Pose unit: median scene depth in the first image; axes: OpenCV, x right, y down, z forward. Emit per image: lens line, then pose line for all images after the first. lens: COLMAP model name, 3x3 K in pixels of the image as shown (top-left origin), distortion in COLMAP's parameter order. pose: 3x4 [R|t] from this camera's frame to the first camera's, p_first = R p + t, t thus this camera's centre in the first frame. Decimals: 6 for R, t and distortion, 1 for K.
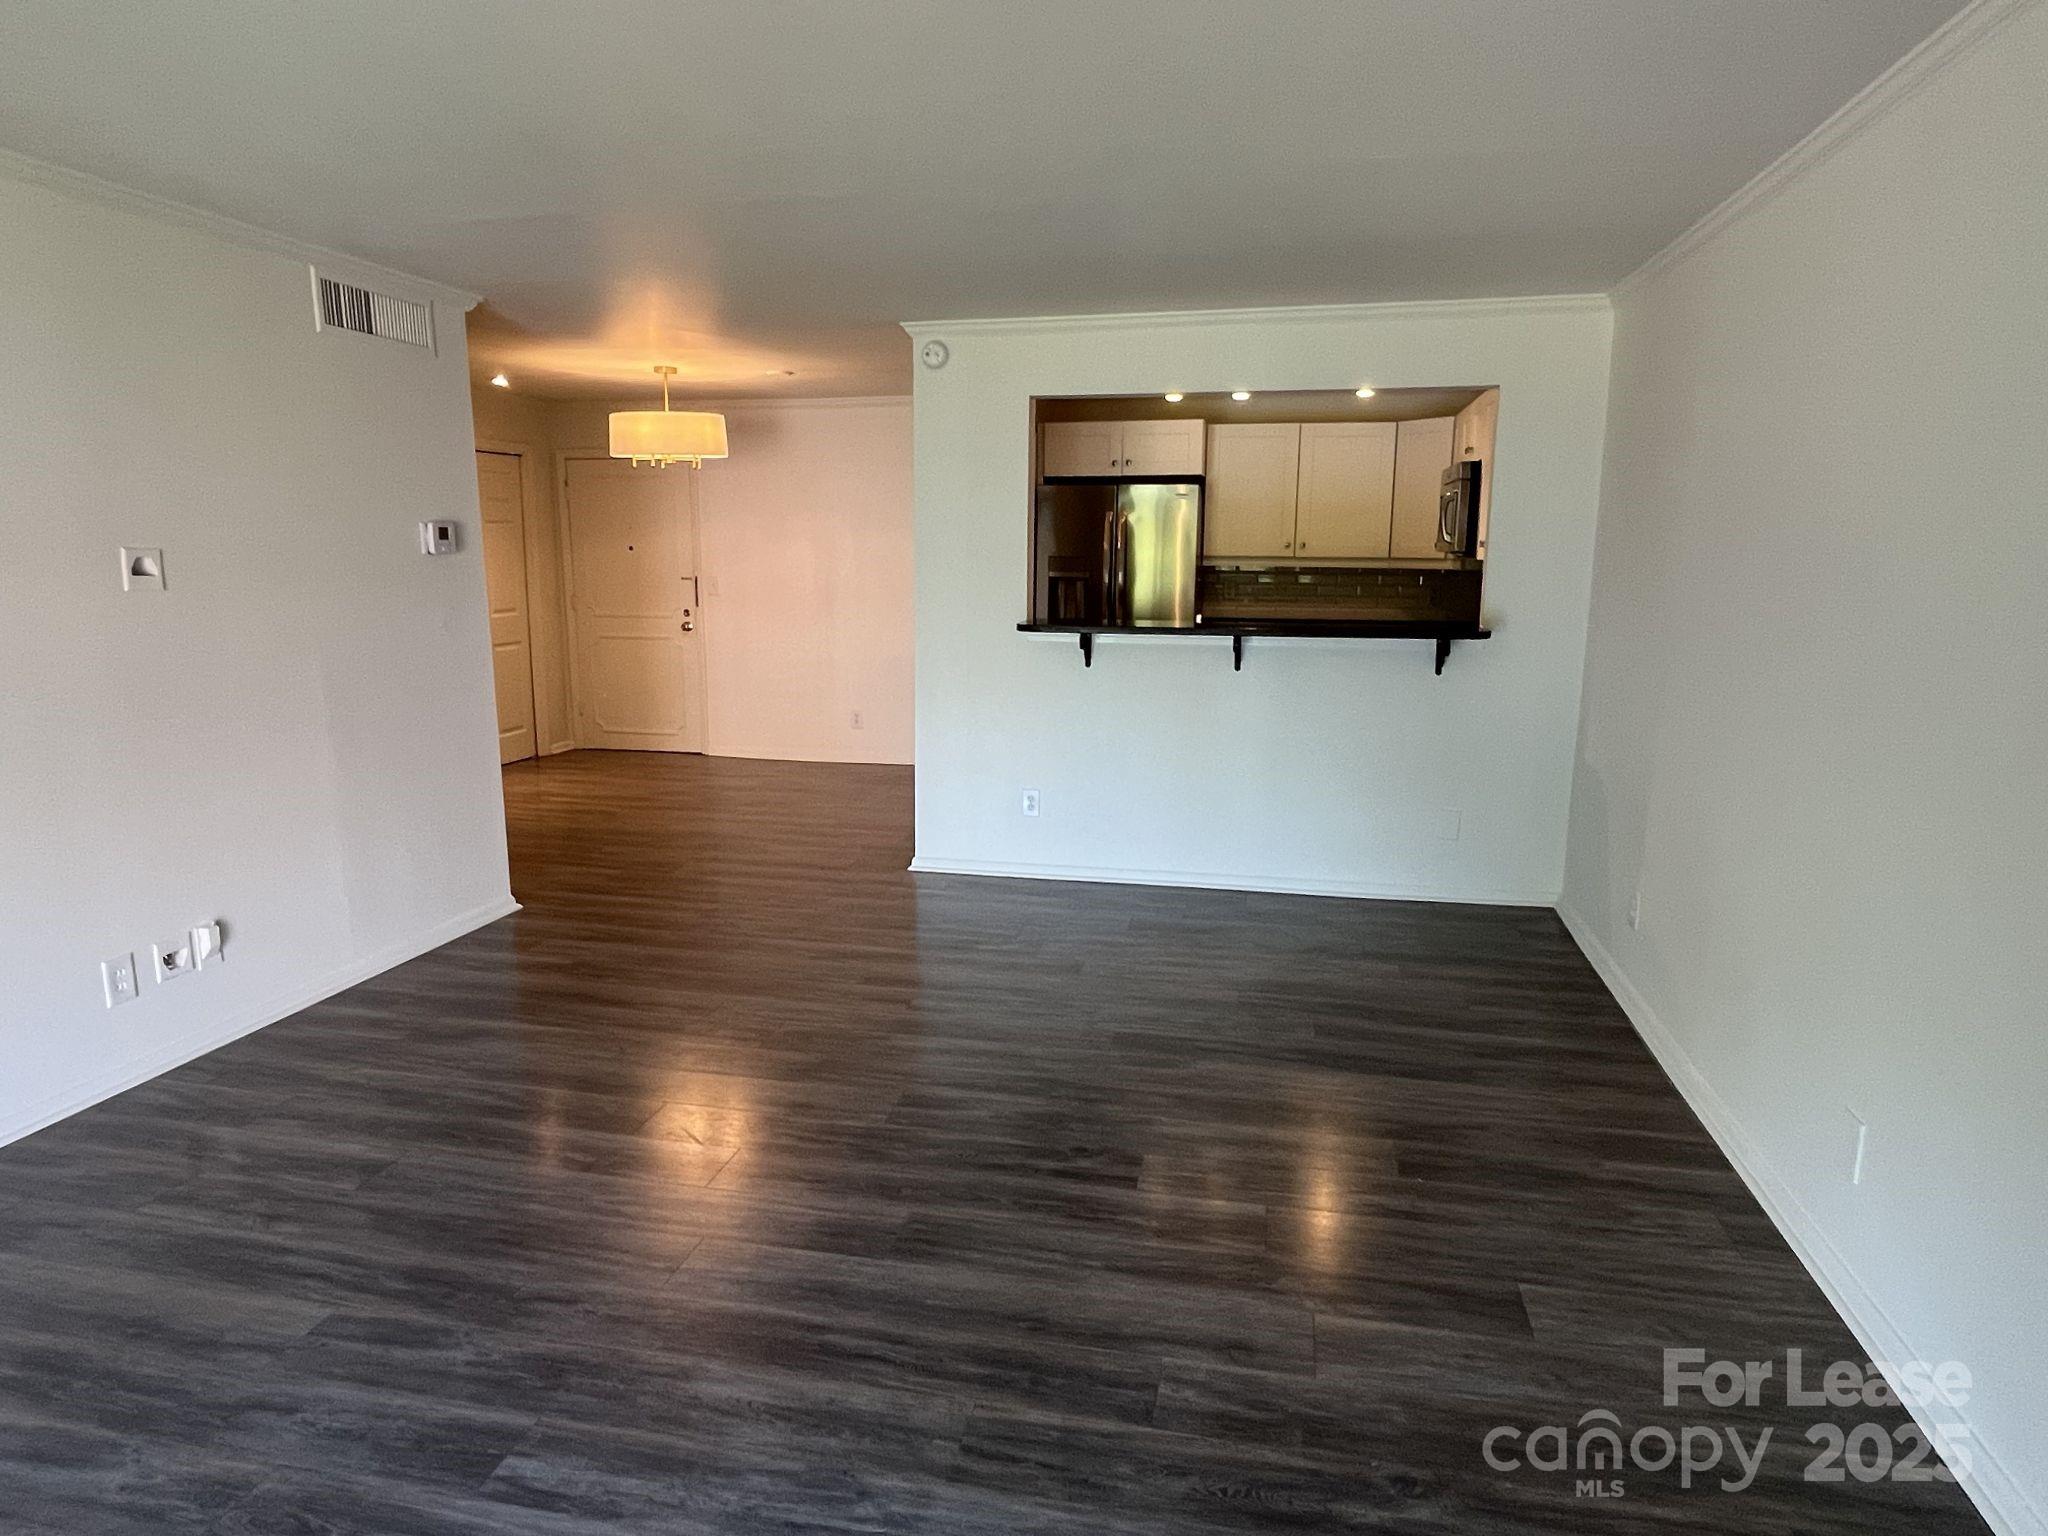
lens RADIAL K [[1217.9, 0, 1024.0], [0, 1217.9, 768.0], [0, 0, 1]] dist [0.003559, 0.001034]
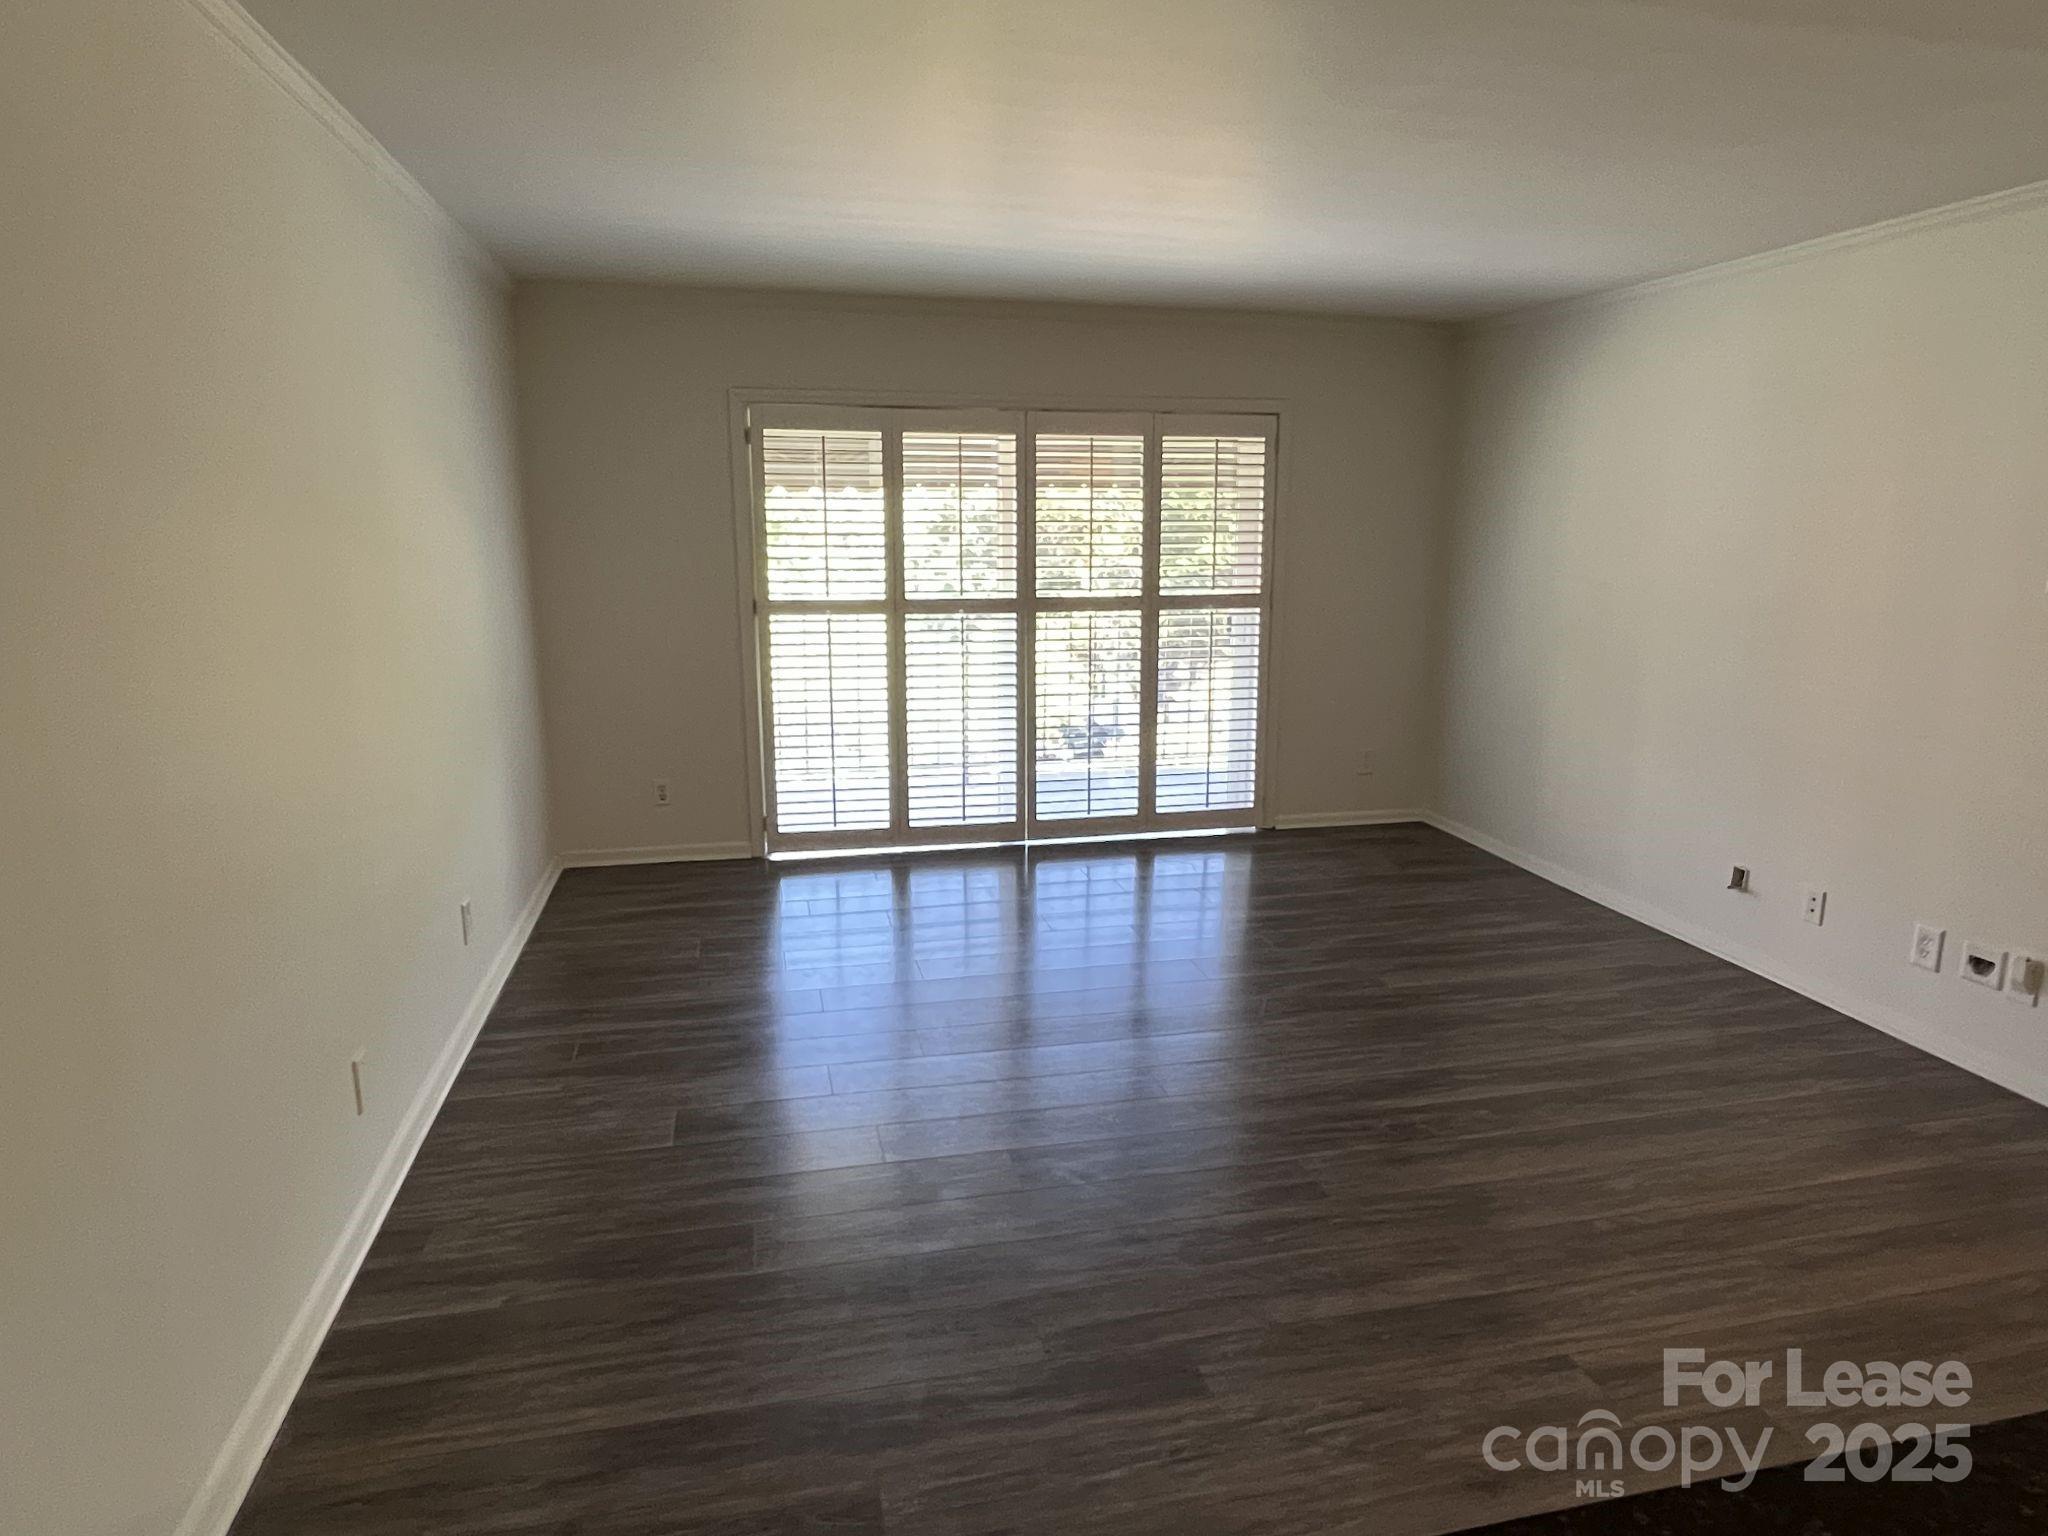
lens RADIAL K [[1217.9, 0, 1024.0], [0, 1217.9, 768.0], [0, 0, 1]] dist [0.003559, 0.001034]
pose [[-0.905114, 0.068830, -0.419561, 0.456569], [-0.093411, 0.930505, 0.354167, -0.302950], [0.414781, 0.359753, -0.835784, 1.619977]]
